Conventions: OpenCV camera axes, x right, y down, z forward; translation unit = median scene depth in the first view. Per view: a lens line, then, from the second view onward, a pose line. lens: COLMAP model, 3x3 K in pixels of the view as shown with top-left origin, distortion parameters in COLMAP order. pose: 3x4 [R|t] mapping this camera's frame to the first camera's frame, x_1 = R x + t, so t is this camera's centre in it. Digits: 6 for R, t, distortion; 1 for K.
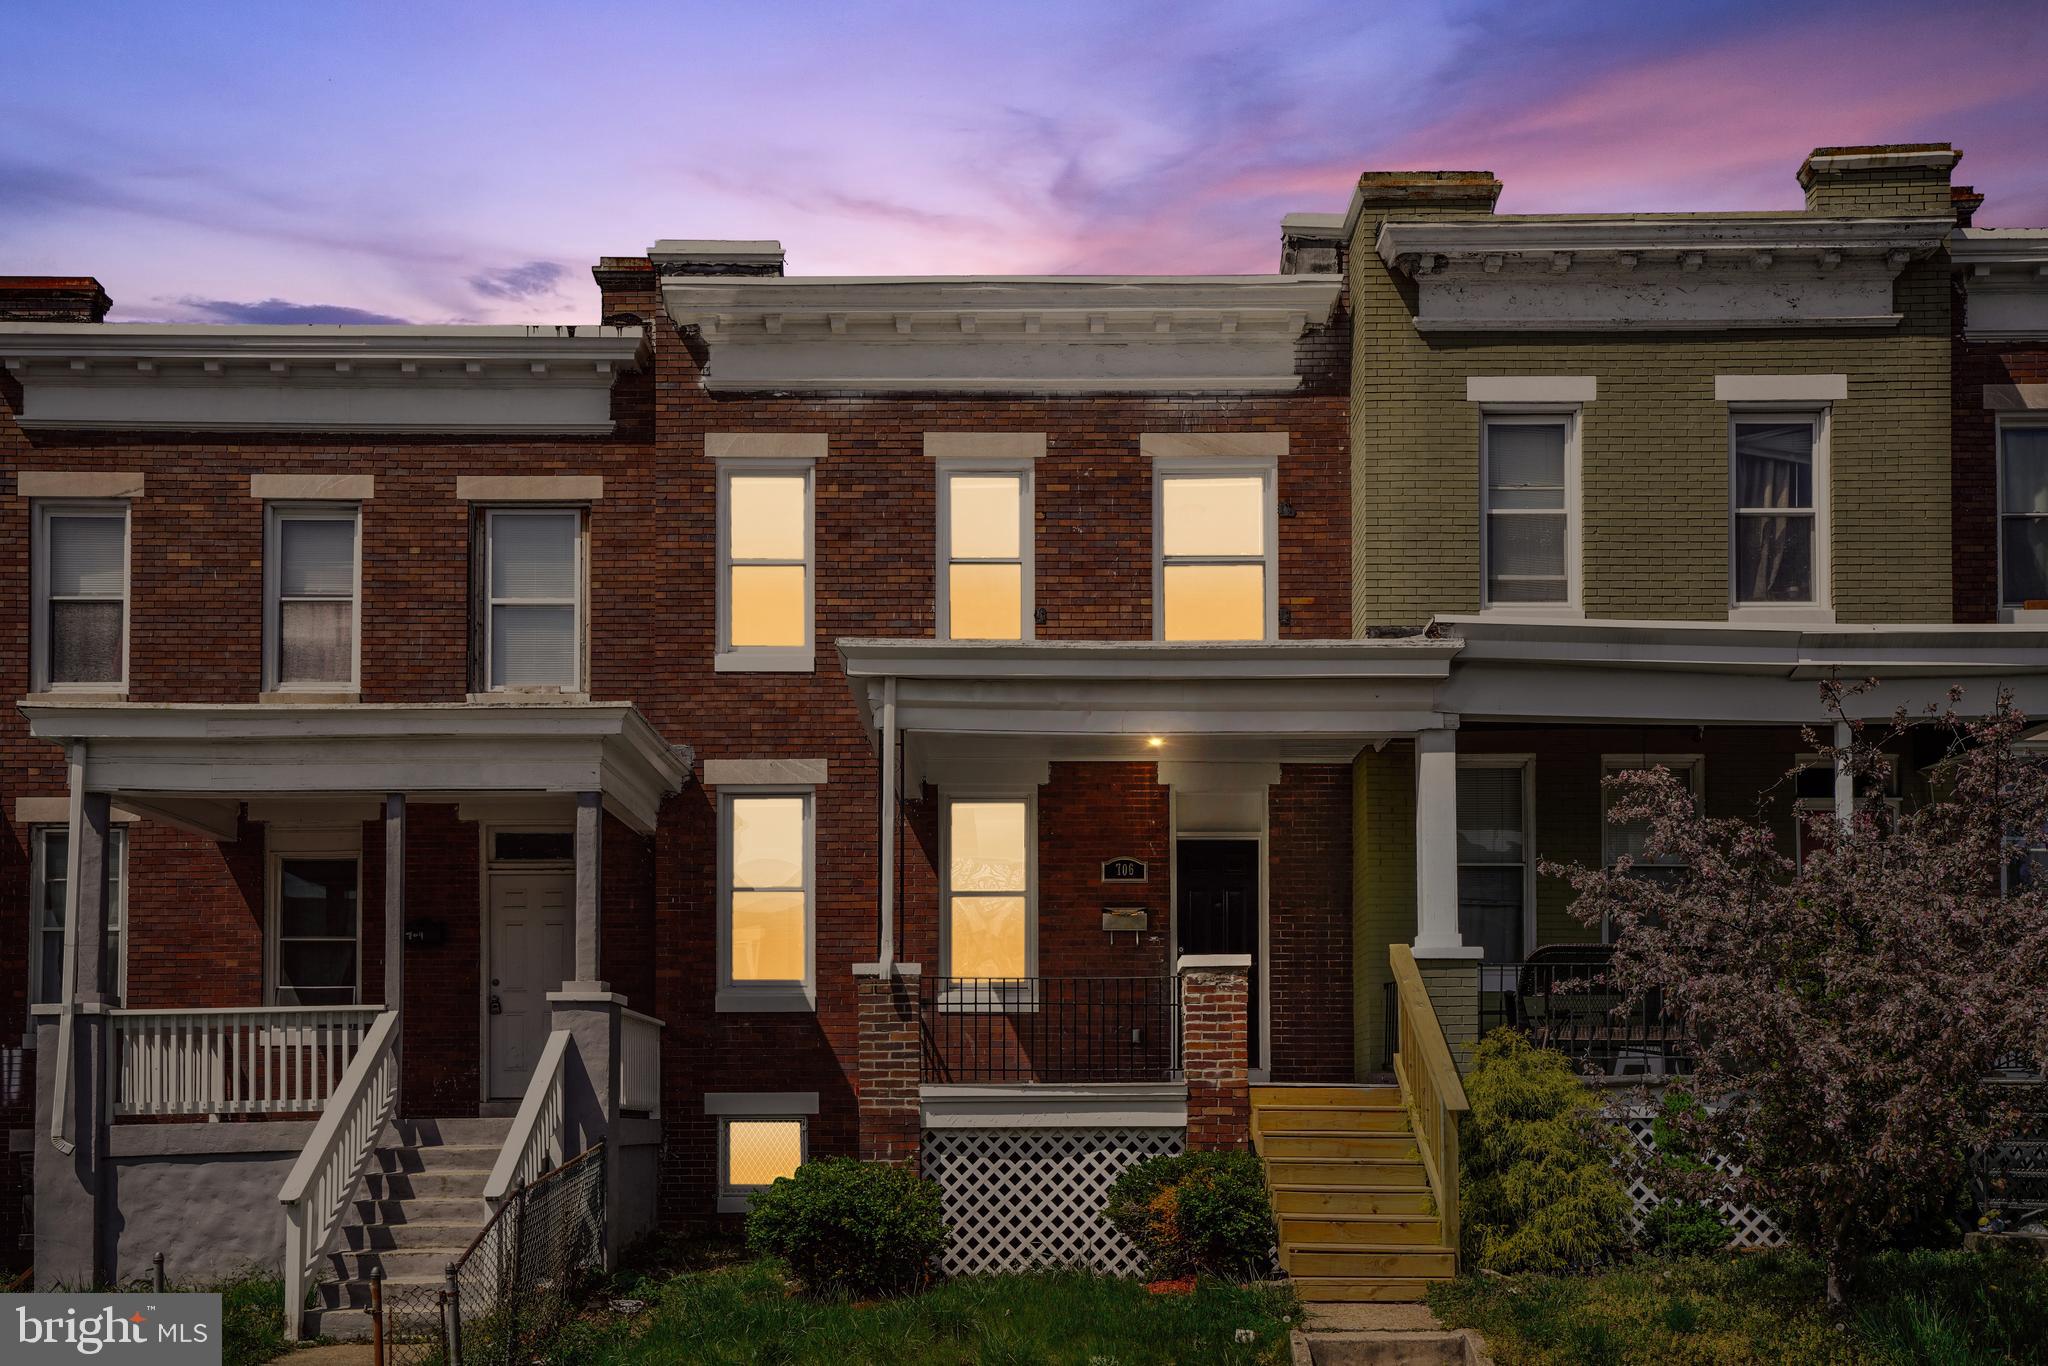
lens RADIAL K [[2014.4, 0, 1024.1], [0, 2014.4, 654.2], [0, 0, 1]] dist [0.066157, 0.004831]
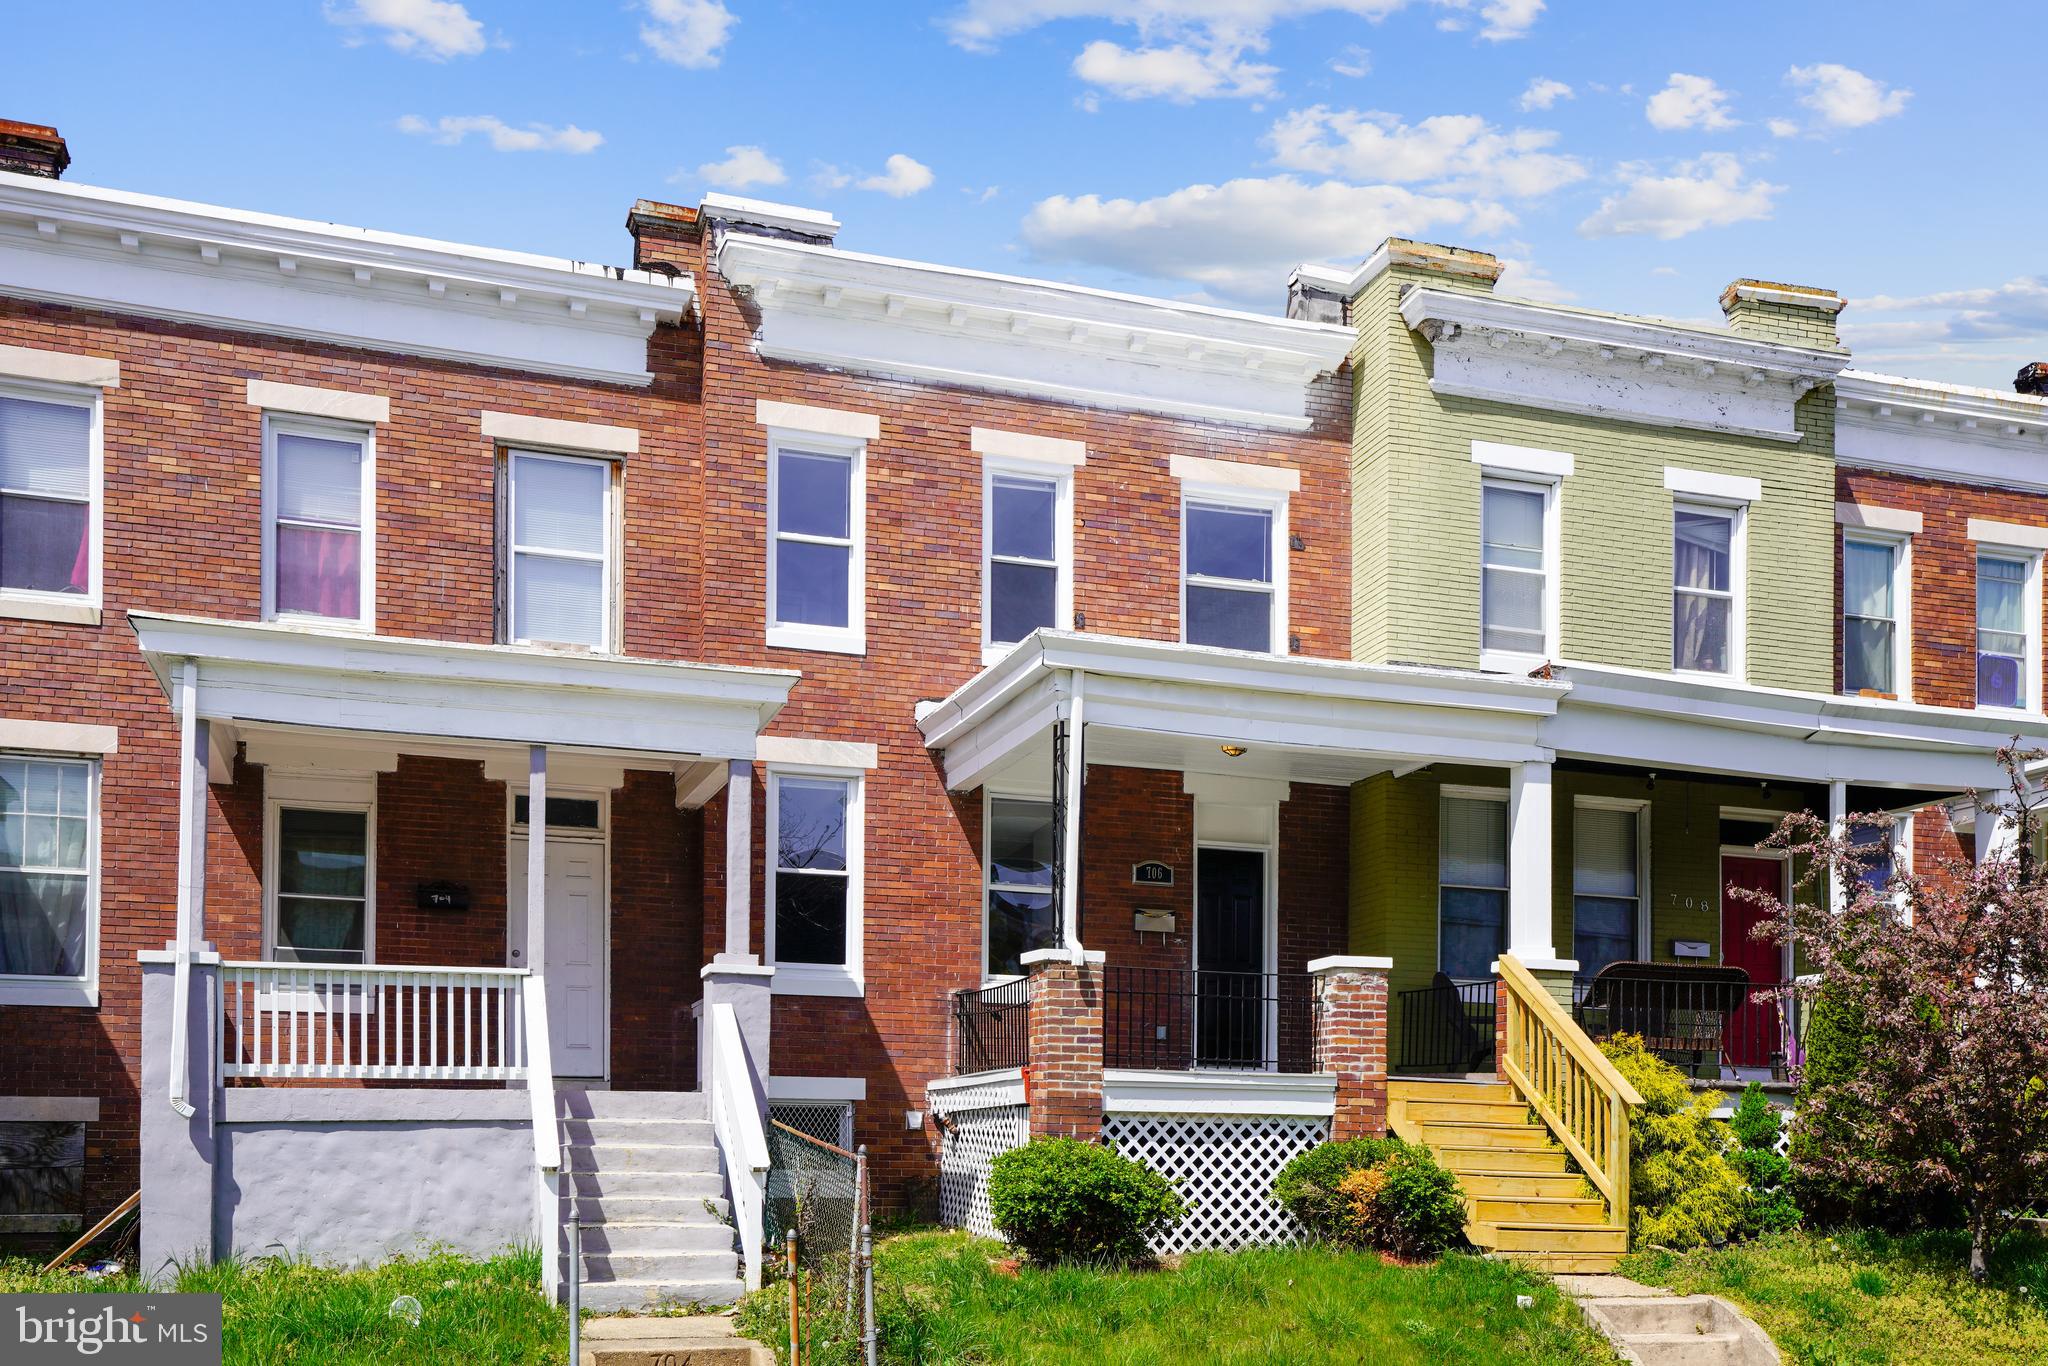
lens RADIAL K [[2059.1, 0, 1024.0], [0, 2059.1, 683.0], [0, 0, 1]] dist [0.064624, 0.016175]
pose [[0.945471, 0.086903, 0.313898, -0.343074], [-0.088790, 0.996016, -0.008309, 0.023586], [-0.313369, -0.020015, 0.949420, 0.016604]]
